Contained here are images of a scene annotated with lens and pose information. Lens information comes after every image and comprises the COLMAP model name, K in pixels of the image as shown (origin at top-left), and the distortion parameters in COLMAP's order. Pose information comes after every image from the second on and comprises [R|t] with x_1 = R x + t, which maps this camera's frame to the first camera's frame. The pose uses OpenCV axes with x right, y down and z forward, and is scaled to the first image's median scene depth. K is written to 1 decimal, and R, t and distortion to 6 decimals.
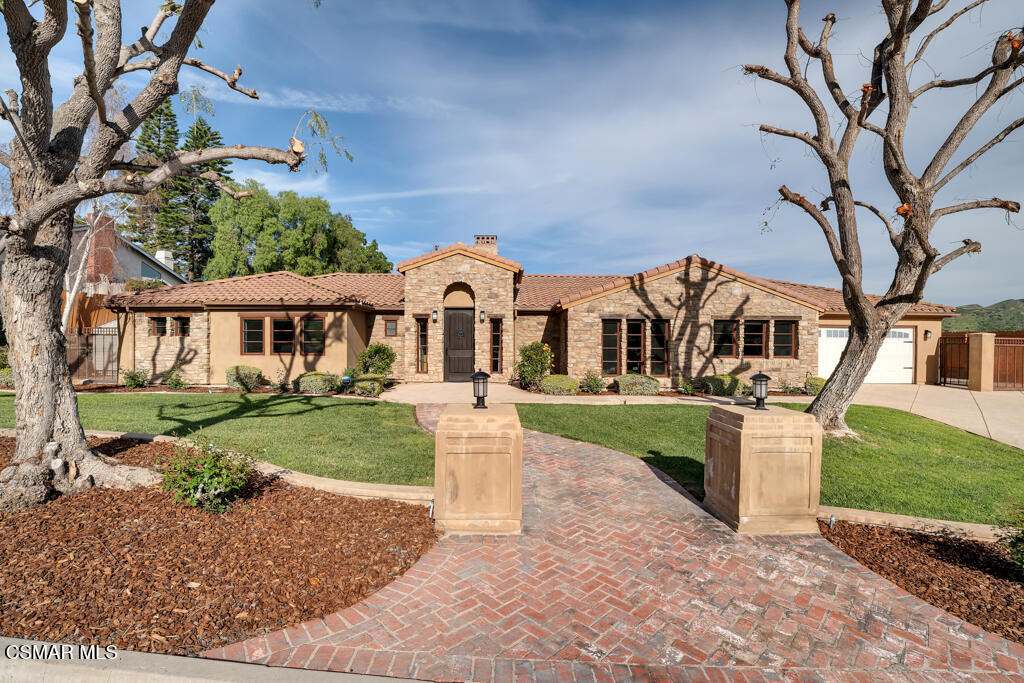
lens RADIAL K [[446.5, 0, 515.9], [0, 446.5, 345.2], [0, 0, 1]] dist [0.001999, 0.000163]
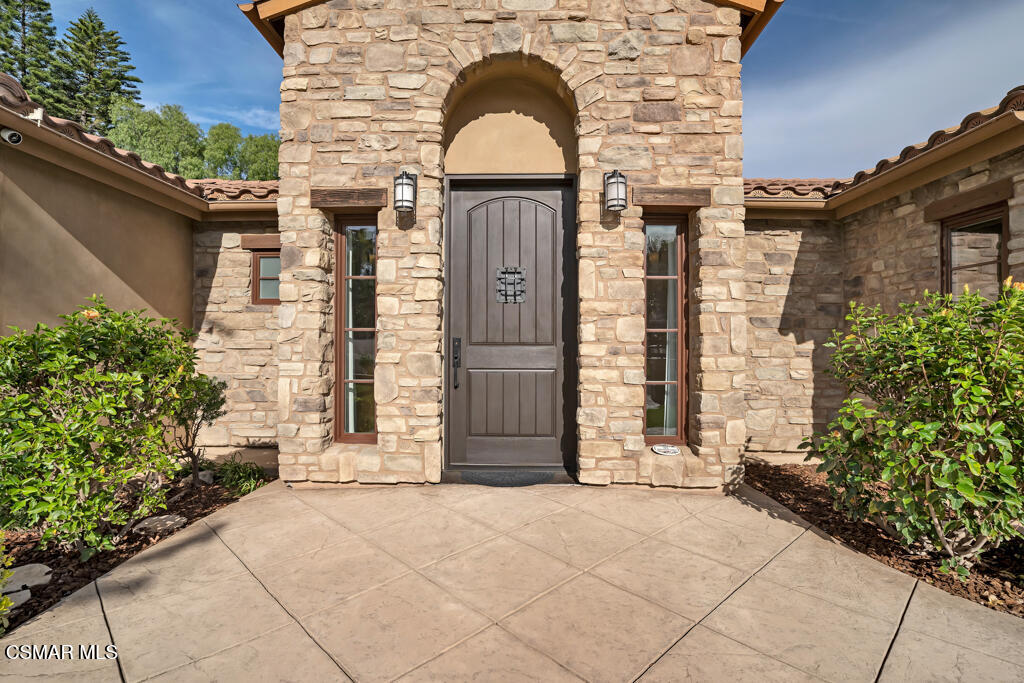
lens RADIAL K [[446.5, 0, 509.3], [0, 446.5, 341.6], [0, 0, 1]] dist [0.001999, 0.000163]
pose [[0.999902, 0.001090, -0.013956, -0.124055], [-0.001237, 0.999944, -0.010554, 0.011319], [0.013944, 0.010570, 0.999847, 0.767558]]
